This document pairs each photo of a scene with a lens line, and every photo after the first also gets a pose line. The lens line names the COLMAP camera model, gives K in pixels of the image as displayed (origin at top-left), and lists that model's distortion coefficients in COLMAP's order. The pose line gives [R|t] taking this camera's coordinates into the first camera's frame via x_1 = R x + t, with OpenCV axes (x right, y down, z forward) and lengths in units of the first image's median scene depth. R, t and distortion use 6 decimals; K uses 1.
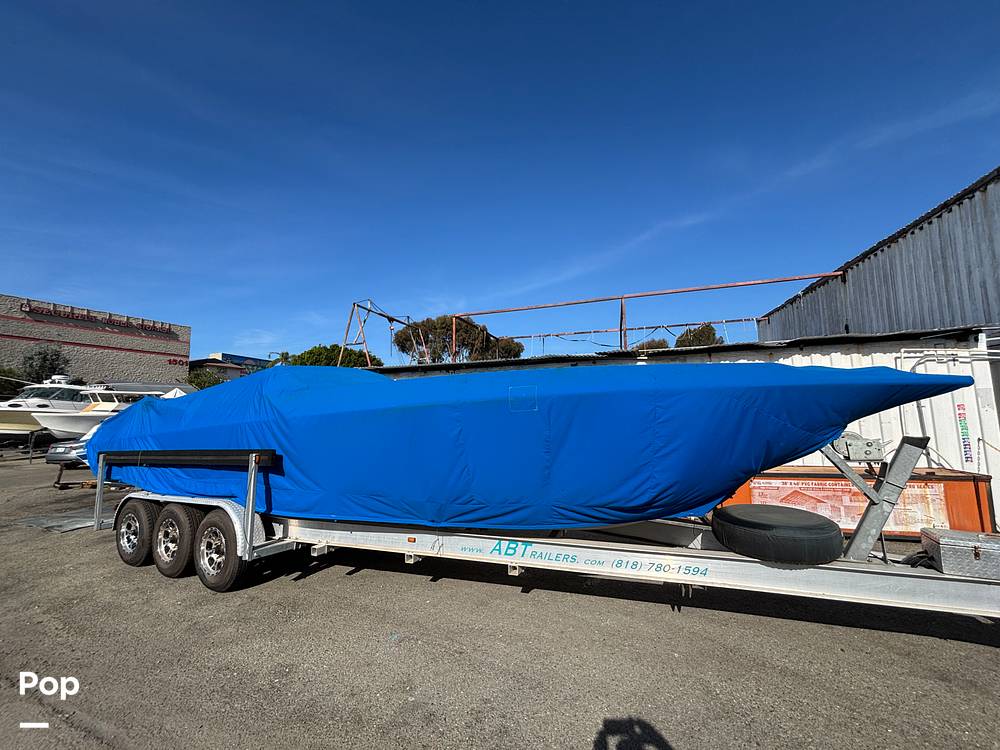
lens RADIAL K [[403.6, 0, 497.8], [0, 403.6, 376.4], [0, 0, 1]] dist [-0.001074, 0.000161]
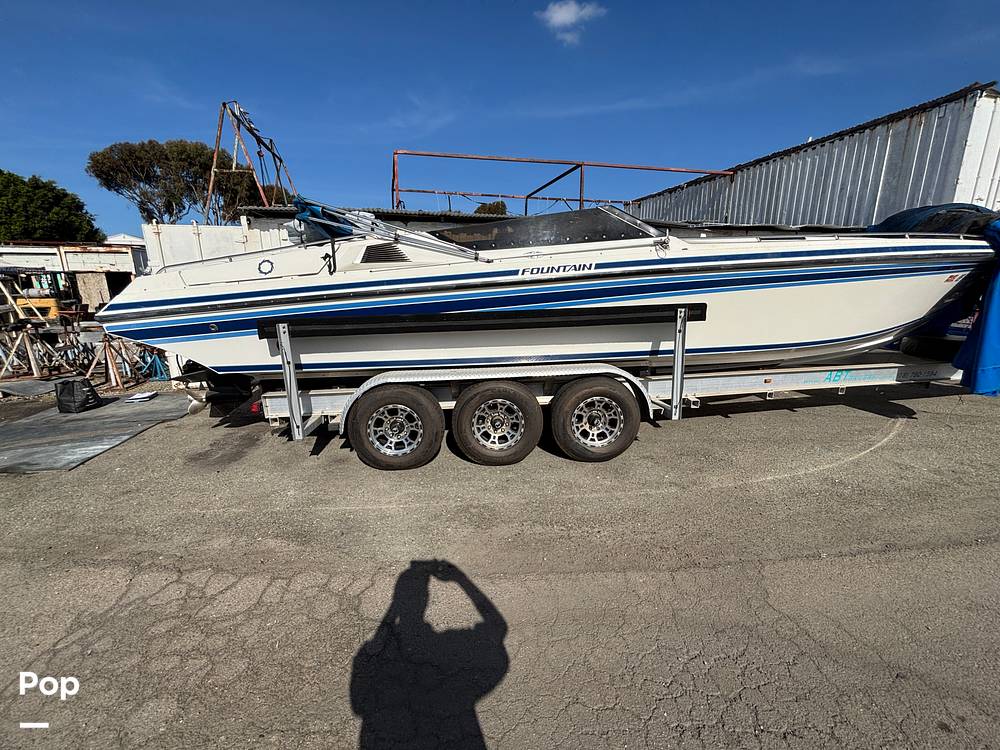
lens RADIAL K [[404.3, 0, 500.0], [0, 404.3, 375.0], [0, 0, 1]] dist [-0.001226, 0.000654]
pose [[0.852983, -0.098204, 0.512617, -0.726312], [-0.062059, 0.956090, 0.286427, 0.052758], [-0.518236, -0.276130, 0.809434, 0.232705]]
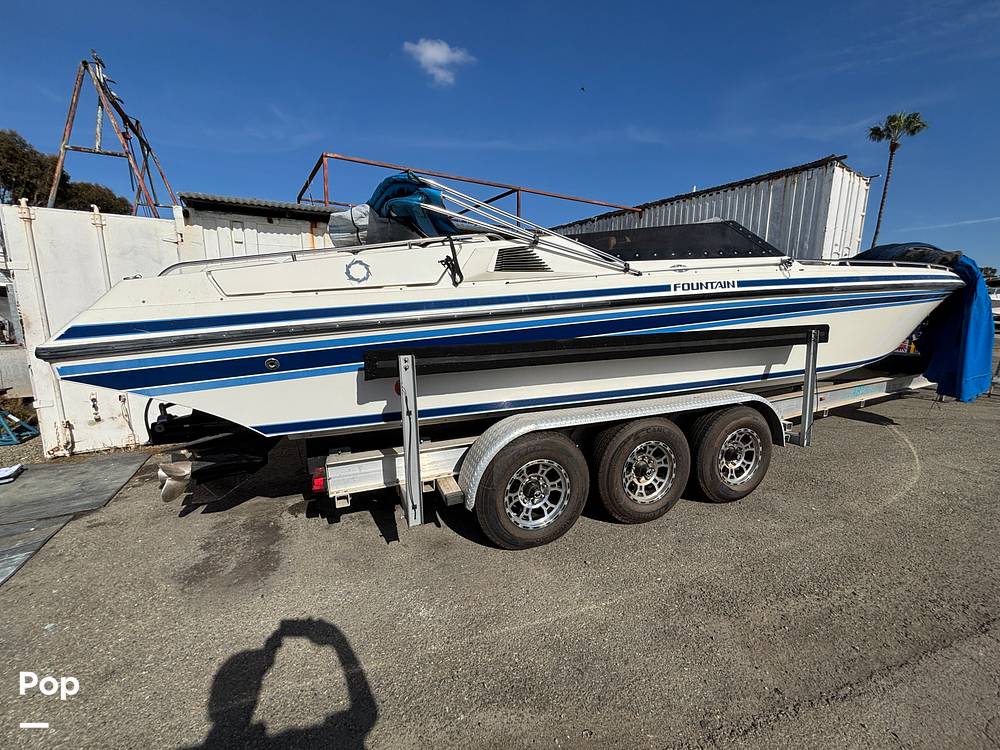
lens RADIAL K [[404.3, 0, 500.0], [0, 404.3, 375.0], [0, 0, 1]] dist [-0.001226, 0.000654]
pose [[0.664168, -0.096628, 0.741312, -0.865979], [-0.090713, 0.973868, 0.208214, 0.085948], [-0.742059, -0.205536, 0.638047, 0.479328]]
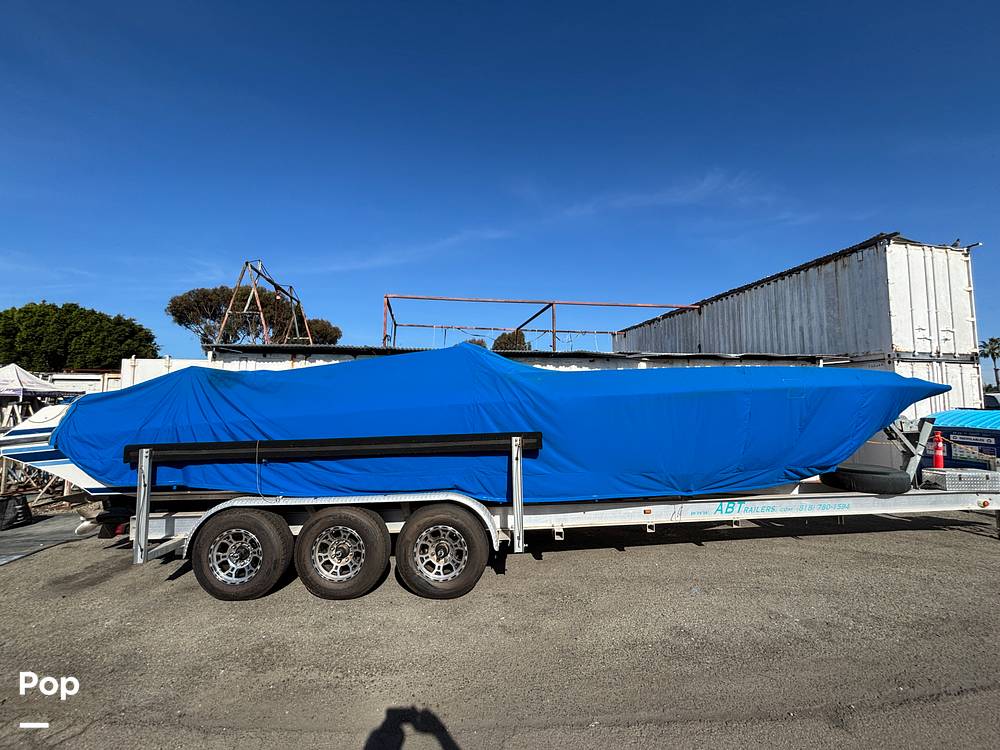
lens RADIAL K [[404.3, 0, 500.0], [0, 404.3, 375.0], [0, 0, 1]] dist [-0.001226, 0.000654]
pose [[0.885838, 0.052904, 0.460968, -0.552015], [-0.059361, 0.998236, -0.000492, 0.026895], [-0.460181, -0.026927, 0.887417, 0.104057]]
